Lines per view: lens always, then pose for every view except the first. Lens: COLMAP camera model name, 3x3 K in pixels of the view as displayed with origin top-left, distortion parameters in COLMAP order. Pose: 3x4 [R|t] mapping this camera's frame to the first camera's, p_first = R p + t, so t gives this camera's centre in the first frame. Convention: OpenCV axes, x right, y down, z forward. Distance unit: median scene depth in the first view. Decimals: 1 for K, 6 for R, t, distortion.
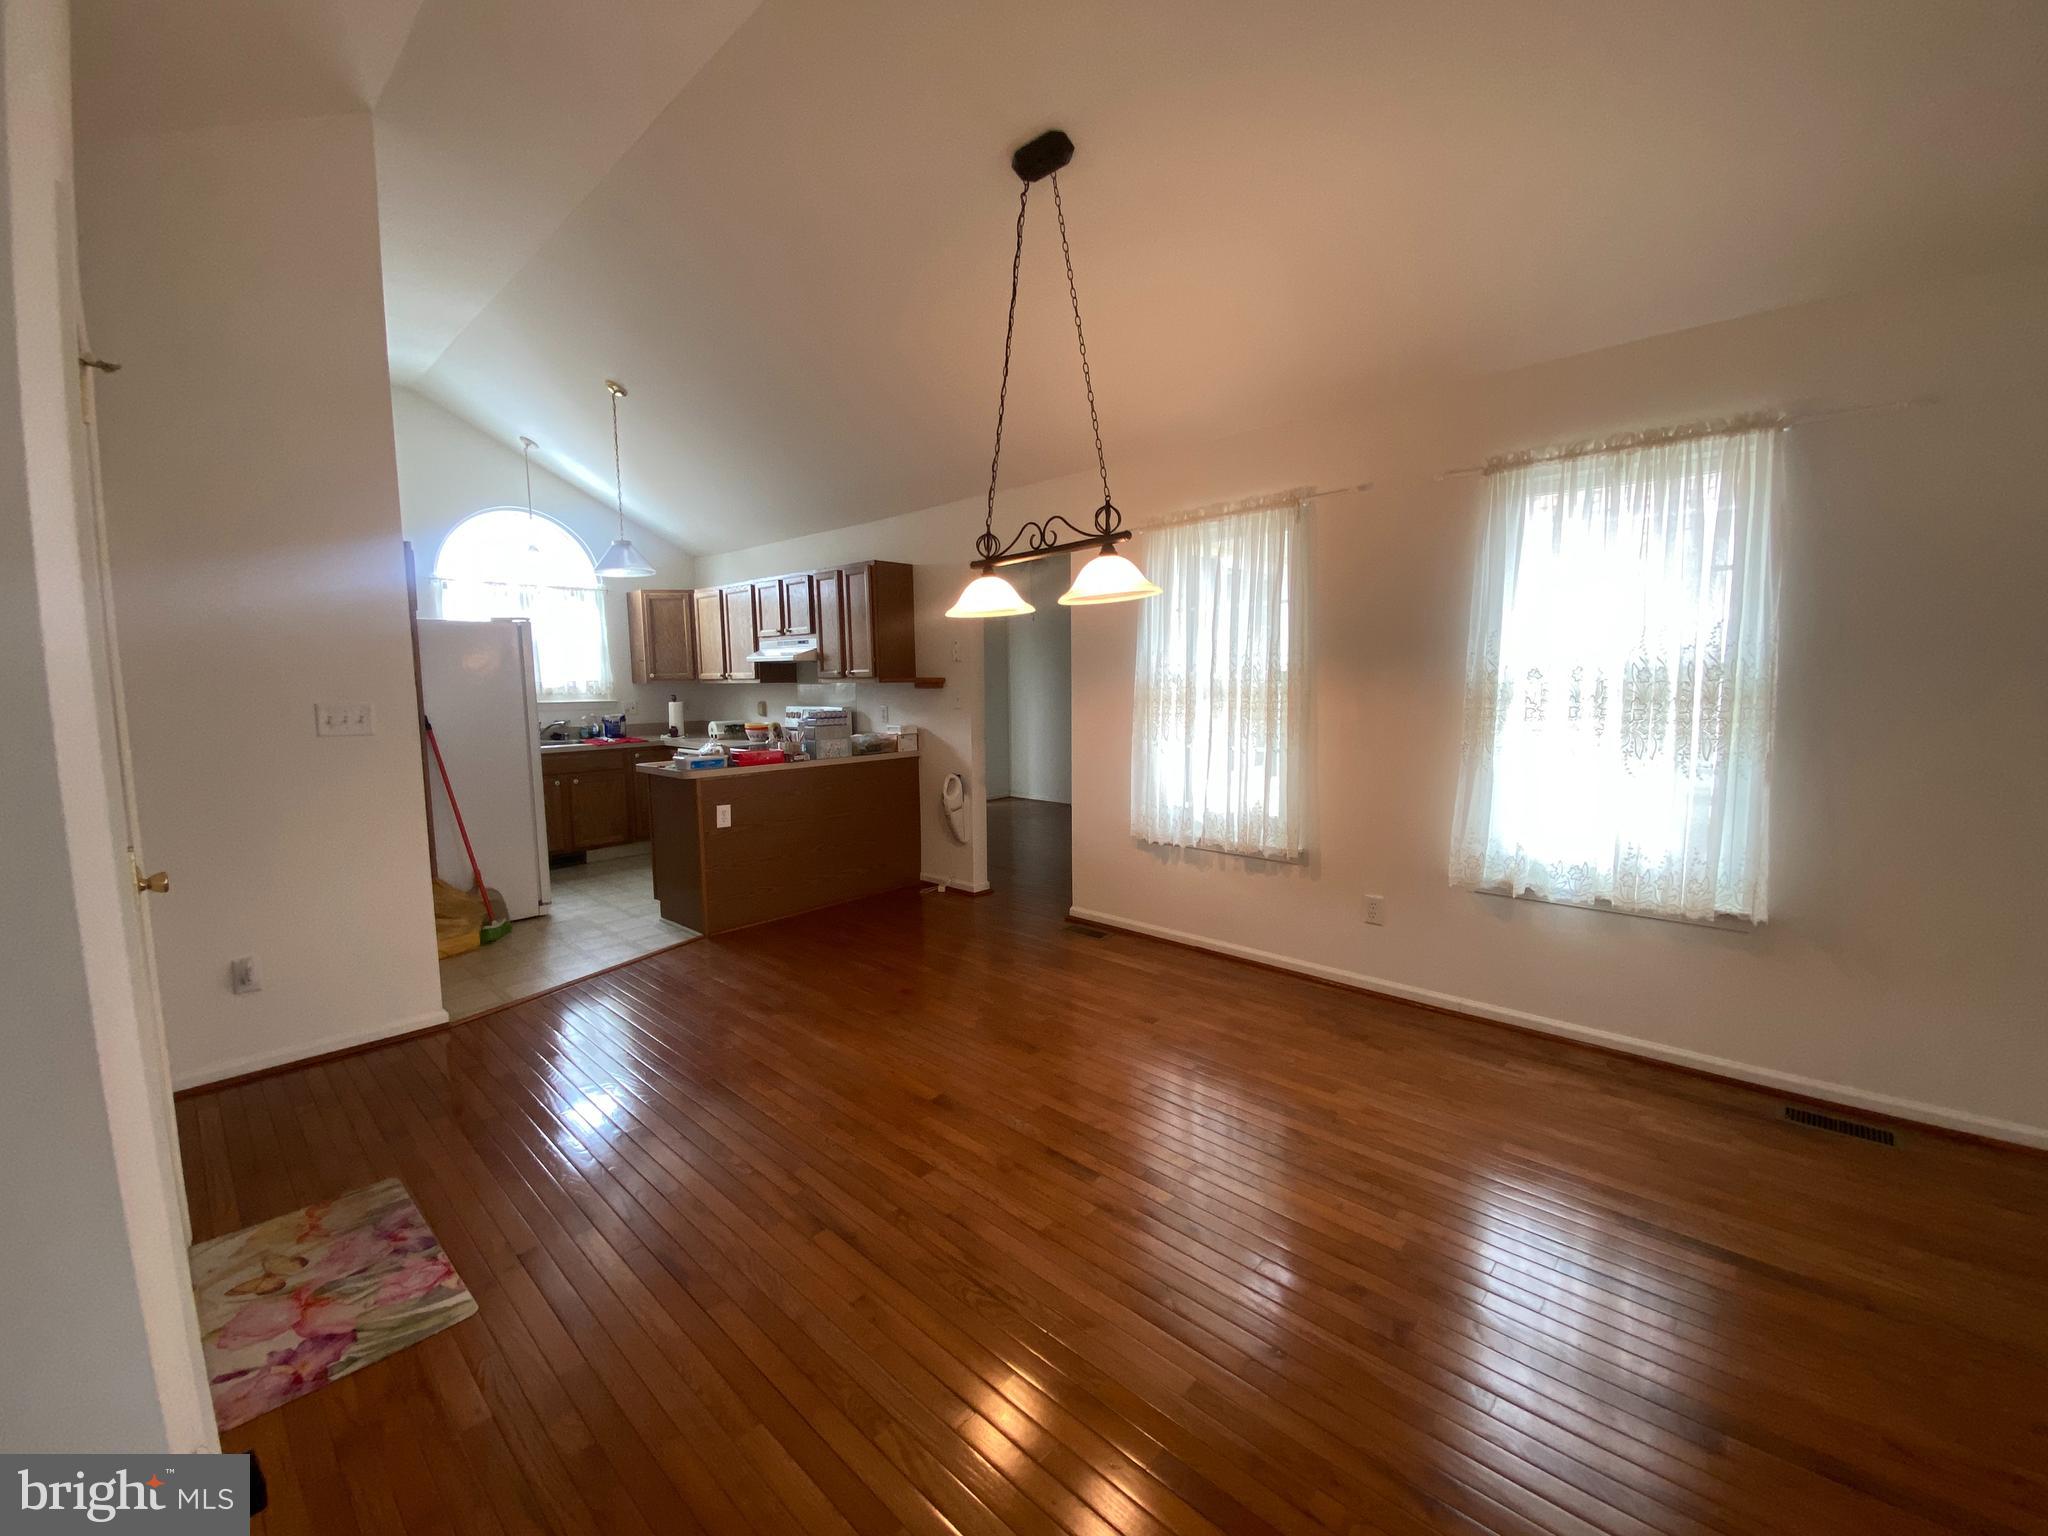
lens RADIAL K [[821.9, 0, 1027.1], [0, 821.9, 763.9], [0, 0, 1]] dist [0.025927, -0.023283]
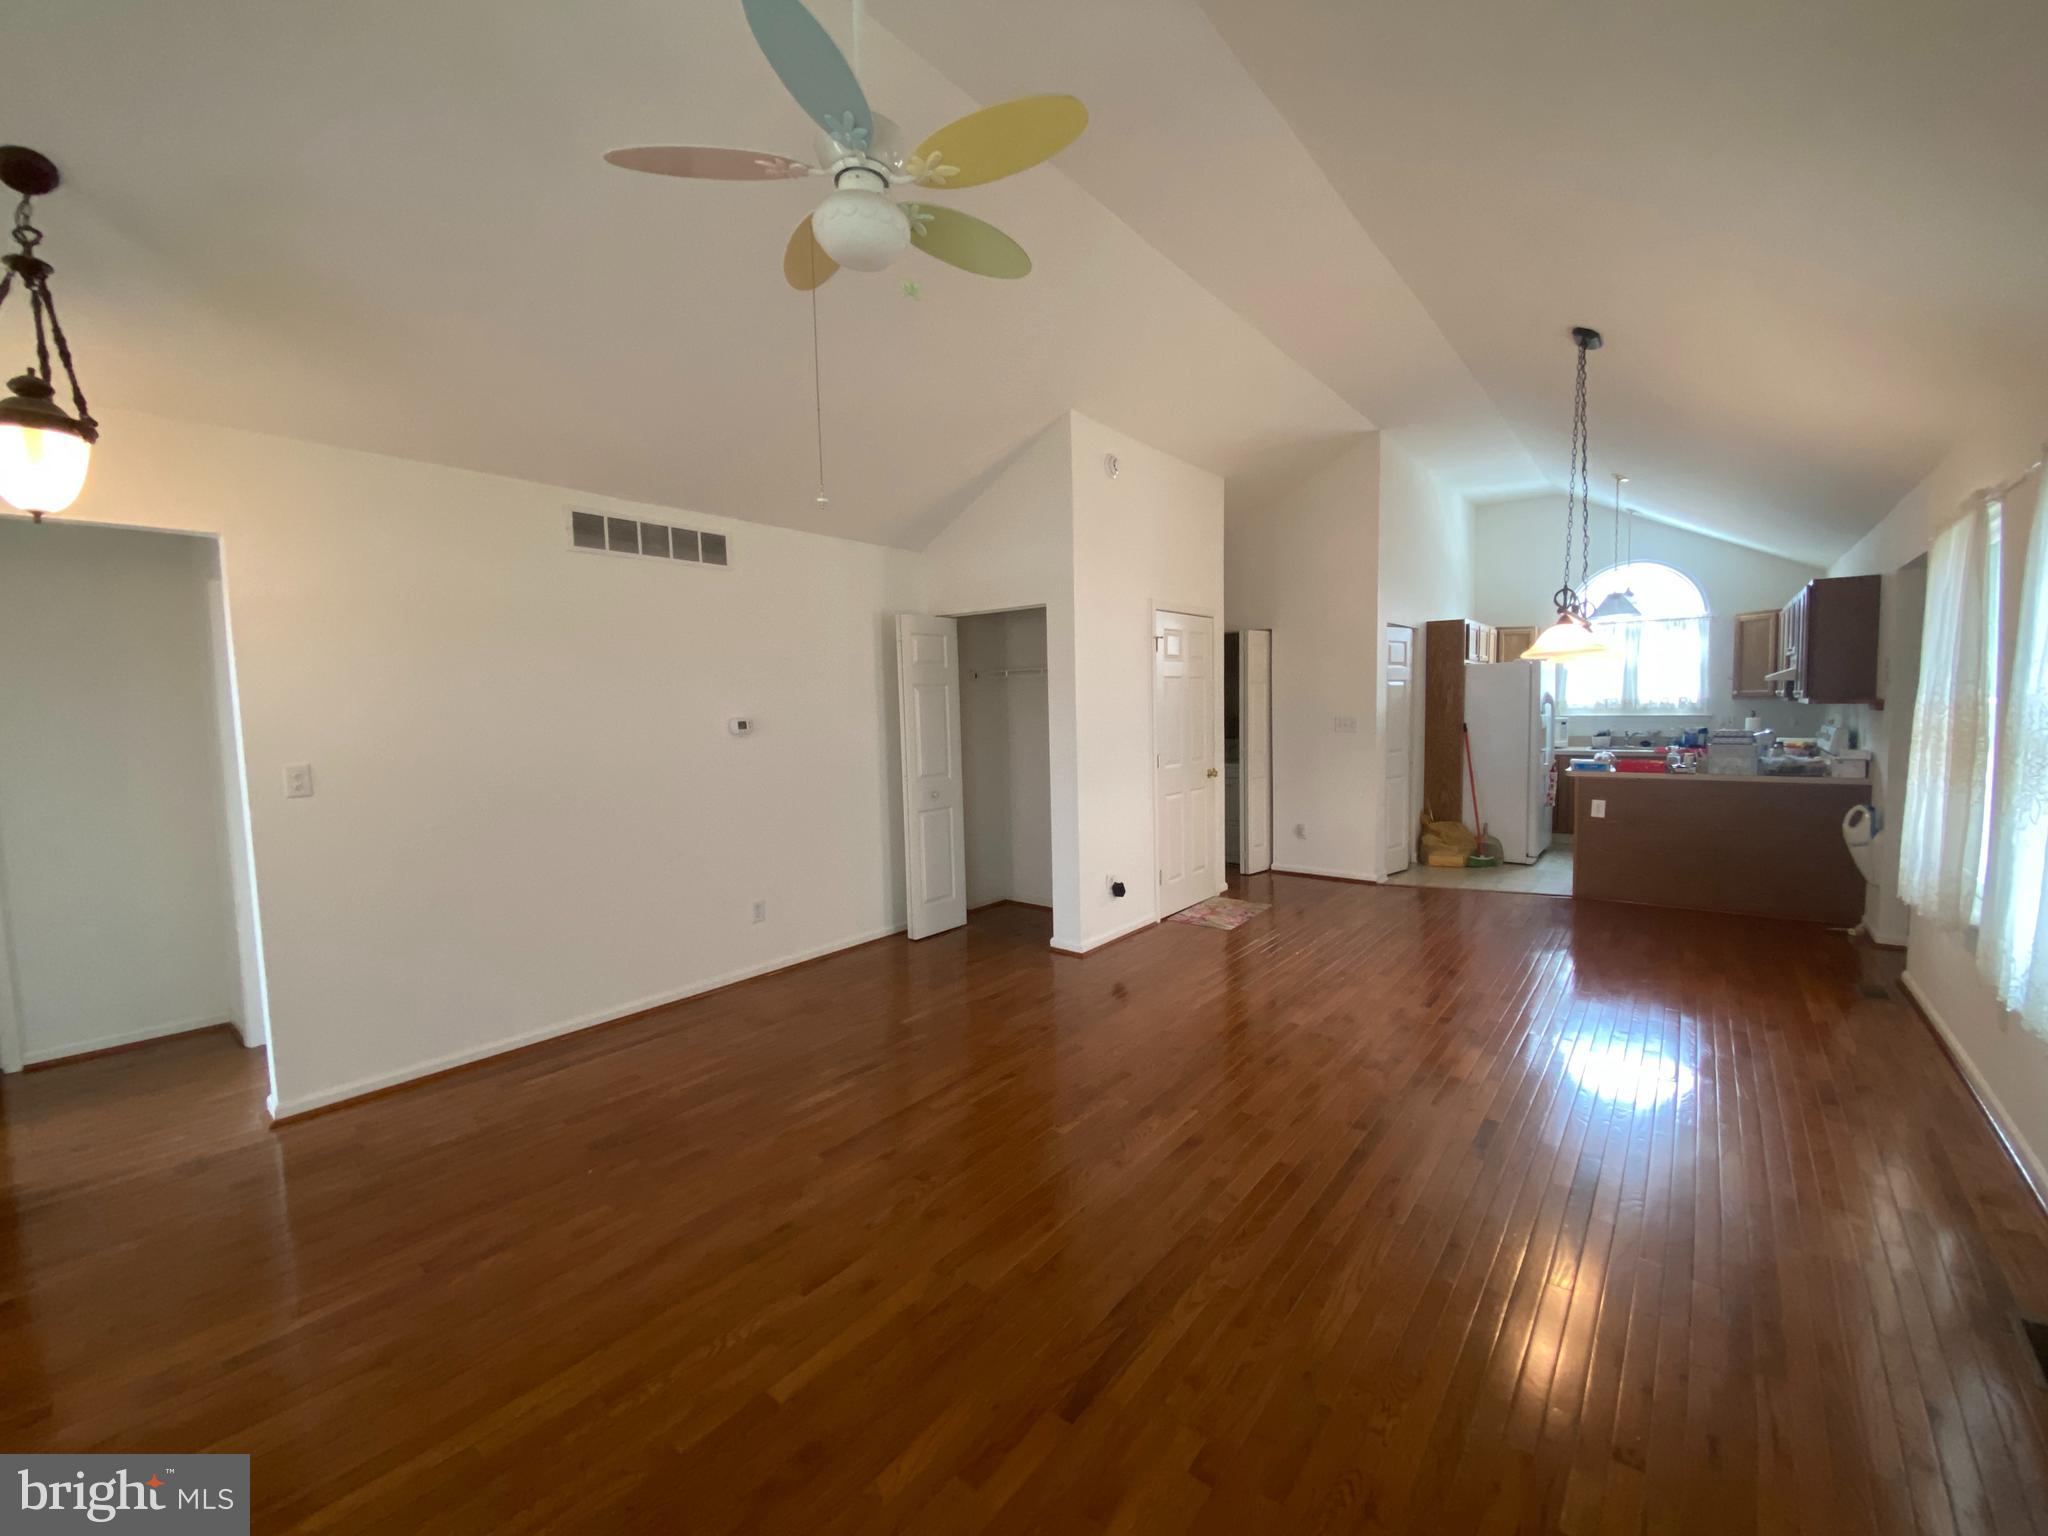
lens RADIAL K [[821.9, 0, 1027.1], [0, 821.9, 763.9], [0, 0, 1]] dist [0.025927, -0.023283]
pose [[0.071004, 0.079352, -0.994315, 0.724257], [-0.080627, 0.994025, 0.073571, -0.024872], [0.994212, 0.074944, 0.076978, 0.009087]]
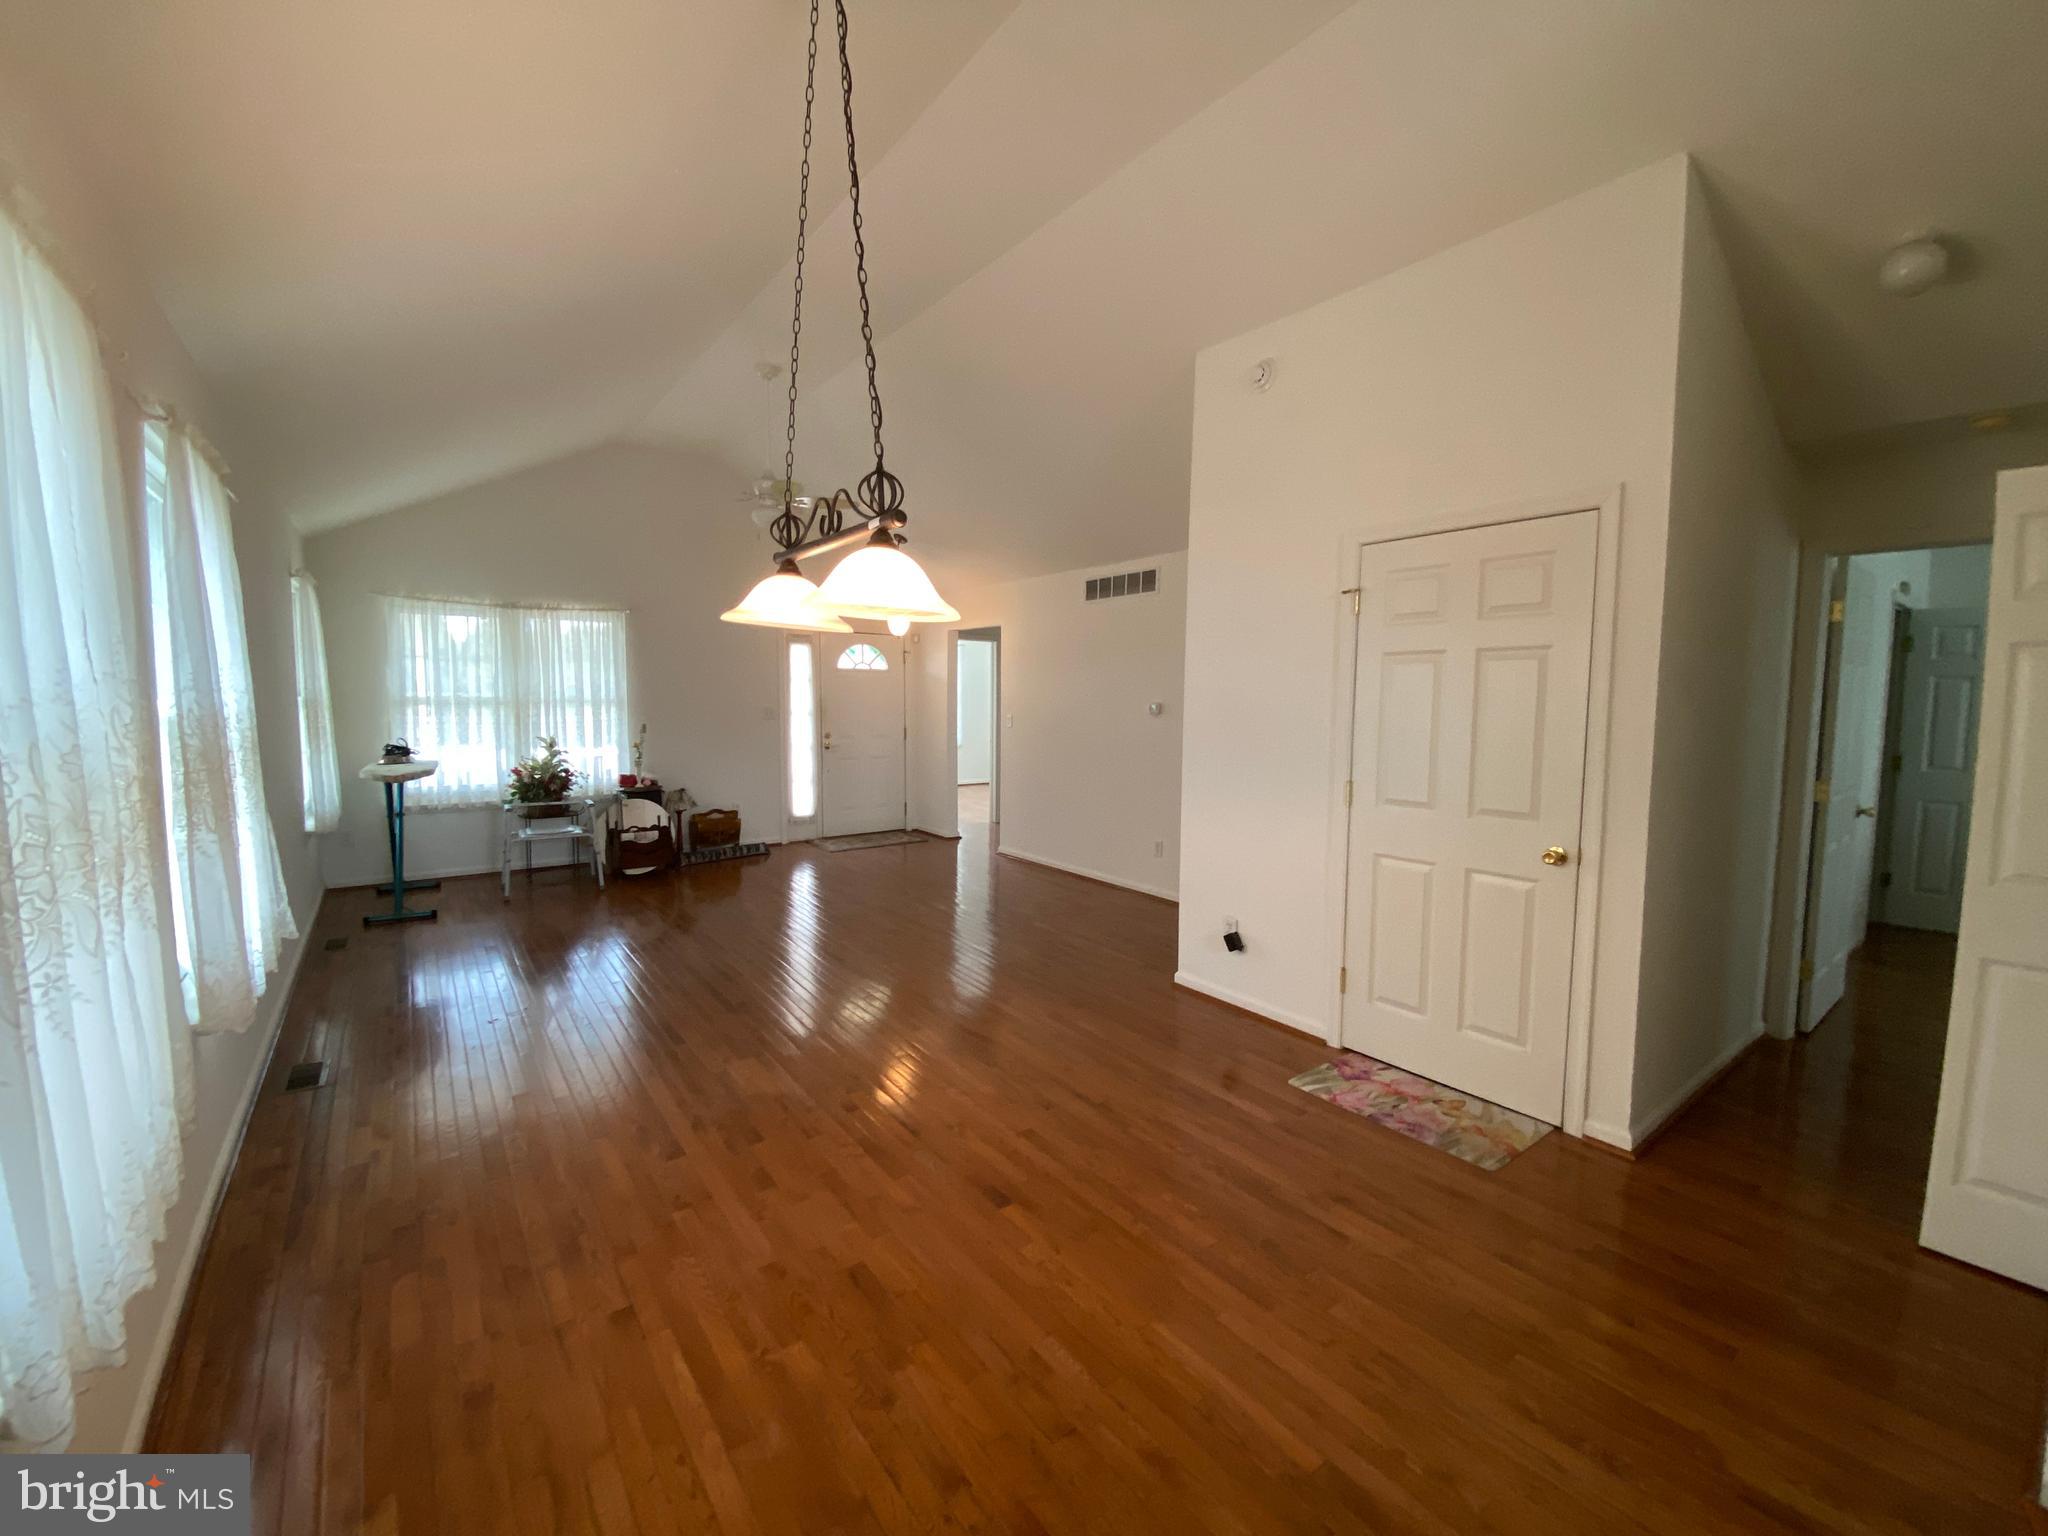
lens RADIAL K [[821.9, 0, 1027.1], [0, 821.9, 763.9], [0, 0, 1]] dist [0.025927, -0.023283]
pose [[-0.984893, -0.015528, 0.172466, -0.141481], [0.016070, 0.983477, 0.180321, -0.108796], [-0.172416, 0.180368, -0.968370, 0.907056]]
